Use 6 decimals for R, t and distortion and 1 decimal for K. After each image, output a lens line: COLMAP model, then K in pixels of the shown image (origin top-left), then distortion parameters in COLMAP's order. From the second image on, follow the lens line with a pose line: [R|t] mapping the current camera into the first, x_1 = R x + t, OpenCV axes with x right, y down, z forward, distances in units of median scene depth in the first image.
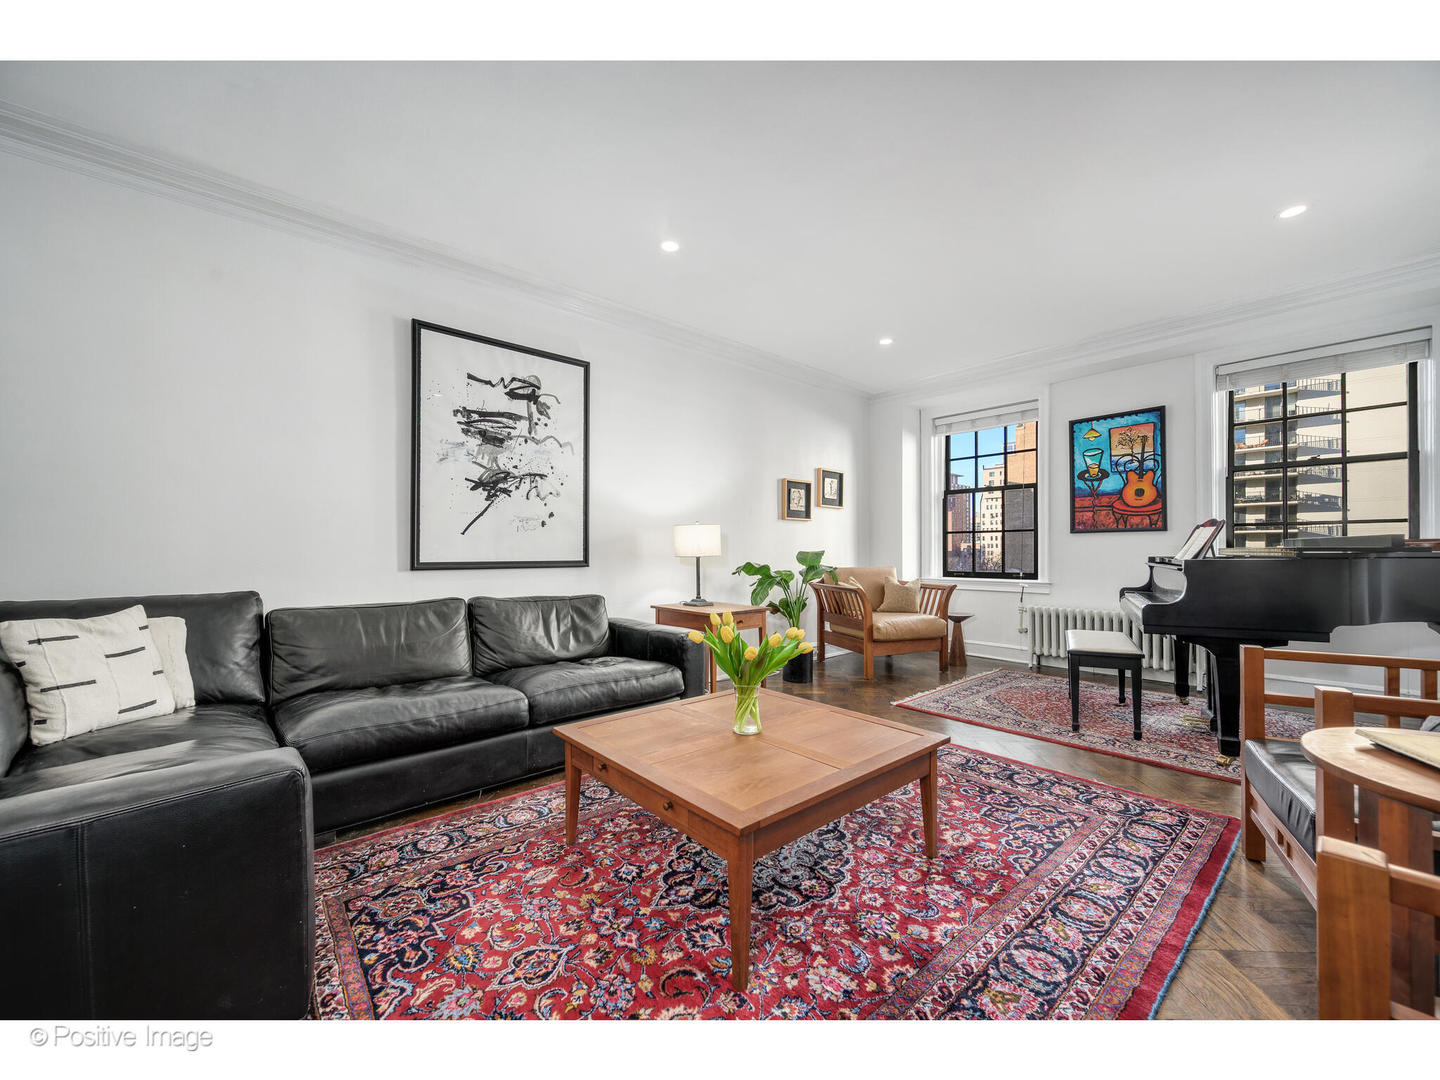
lens RADIAL K [[566.2, 0, 719.4], [0, 566.2, 544.9], [0, 0, 1]] dist [-0.000728, 0.000028]
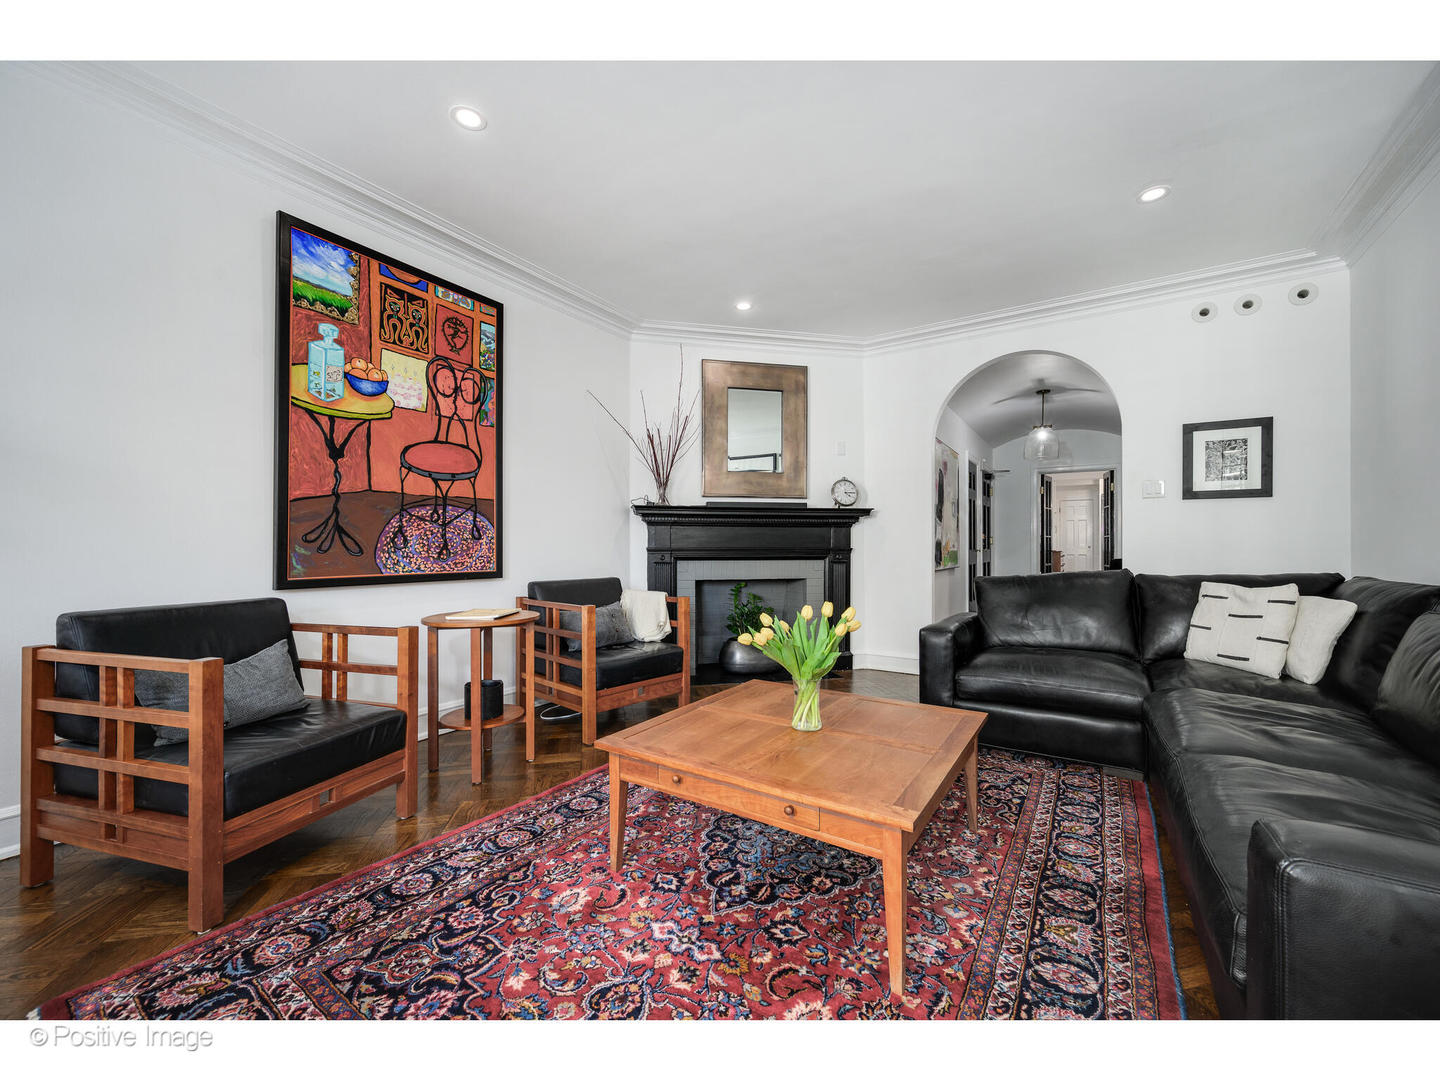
lens RADIAL K [[570.2, 0, 729.1], [0, 570.2, 550.4], [0, 0, 1]] dist [0.001629, 0.000132]
pose [[-0.960863, 0.007320, -0.276927, 0.195499], [0.008579, 0.999958, -0.003335, 0.014447], [0.276891, -0.005580, -0.960885, 0.844236]]
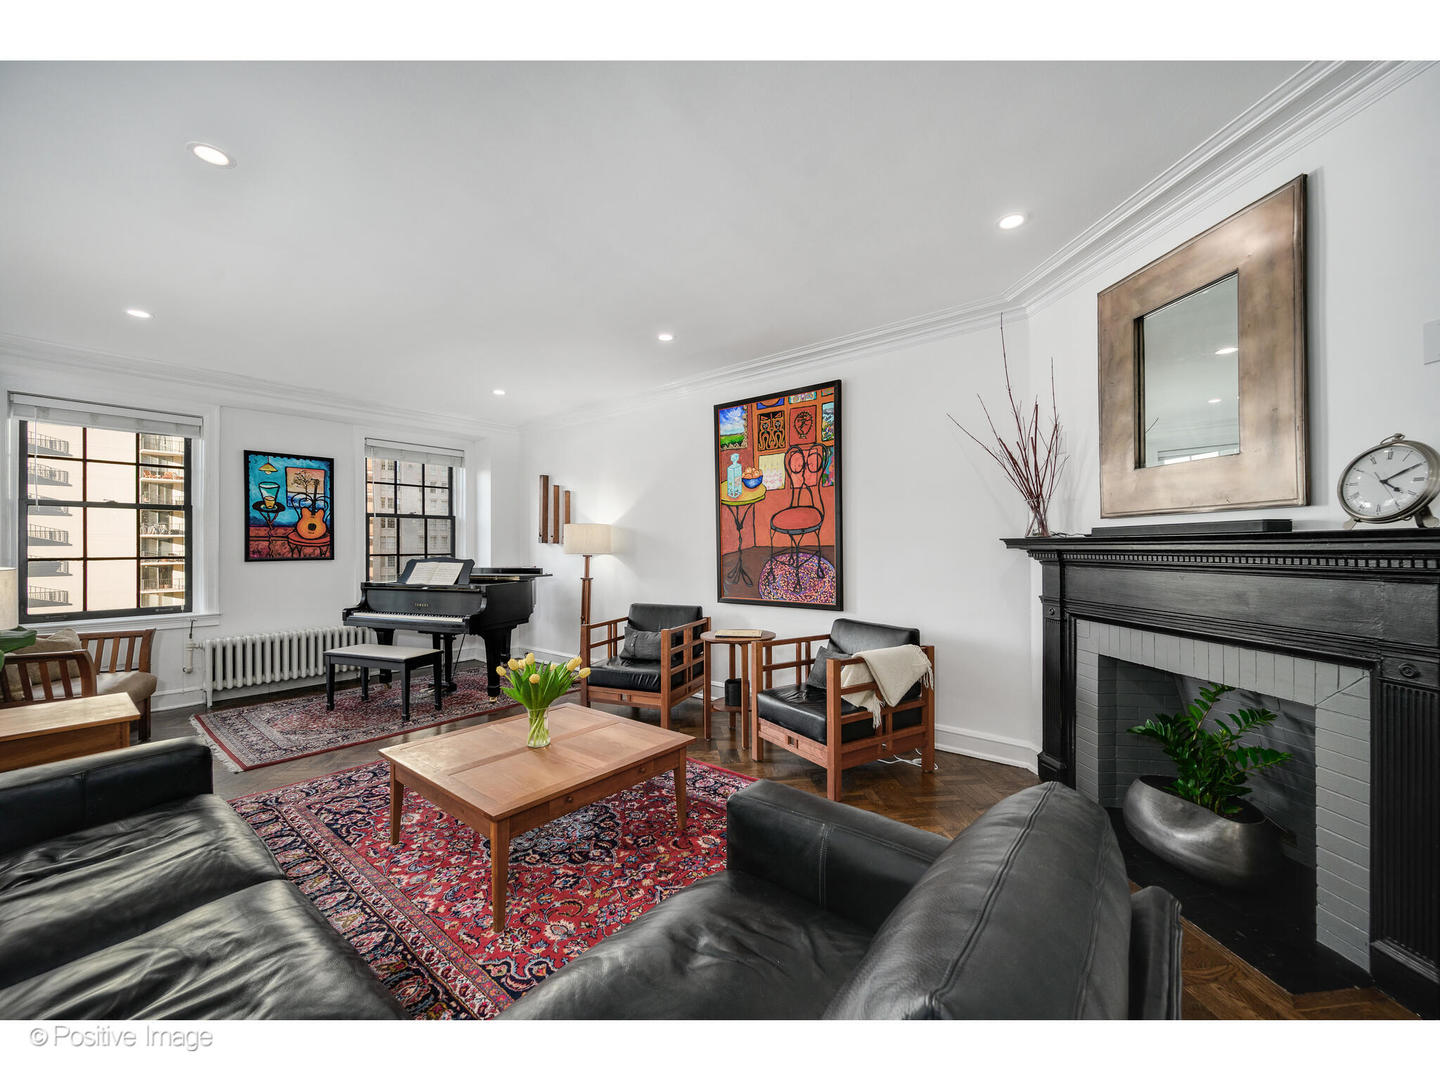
lens RADIAL K [[570.2, 0, 729.1], [0, 570.2, 550.4], [0, 0, 1]] dist [0.001629, 0.000132]
pose [[-0.173963, -0.003397, 0.984746, -0.577895], [-0.004463, 0.999987, 0.002661, -0.051560], [-0.984742, -0.003932, -0.173976, 0.359387]]
